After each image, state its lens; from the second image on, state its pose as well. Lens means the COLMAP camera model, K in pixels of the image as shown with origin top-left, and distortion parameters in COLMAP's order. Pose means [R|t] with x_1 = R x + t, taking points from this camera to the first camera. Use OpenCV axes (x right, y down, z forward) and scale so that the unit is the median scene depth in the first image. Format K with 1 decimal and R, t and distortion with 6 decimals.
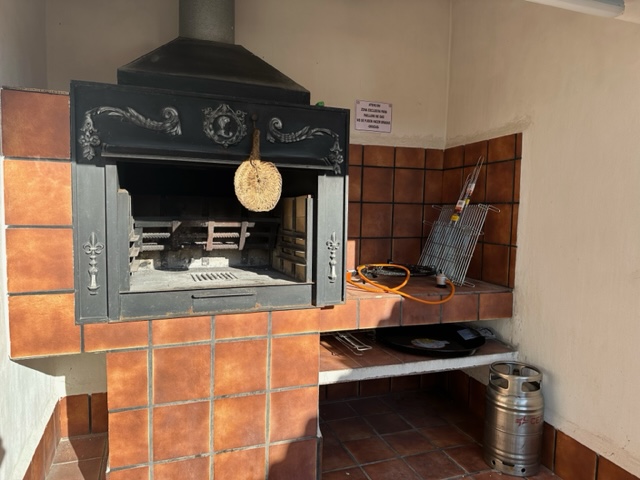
lens RADIAL K [[442.4, 0, 317.6], [0, 442.4, 245.1], [0, 0, 1]] dist [0.002249, -0.023336]
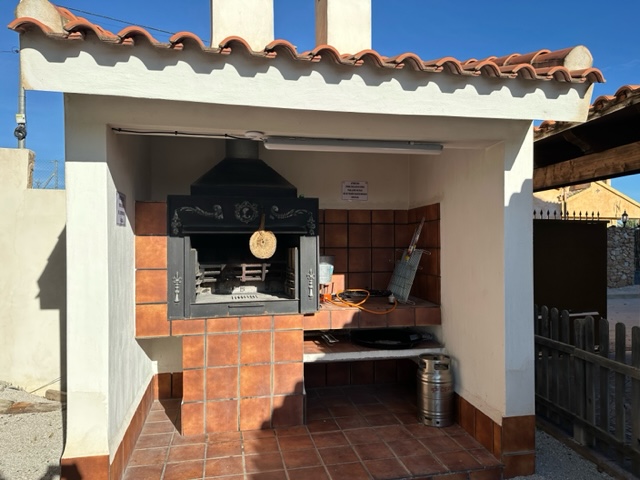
lens RADIAL K [[442.4, 0, 324.4], [0, 442.4, 238.2], [0, 0, 1]] dist [0.002249, -0.023336]
pose [[0.990649, -0.025249, -0.134080, 0.311559], [0.012496, 0.995388, -0.095117, 0.013640], [0.135863, 0.092552, 0.986395, -0.663745]]
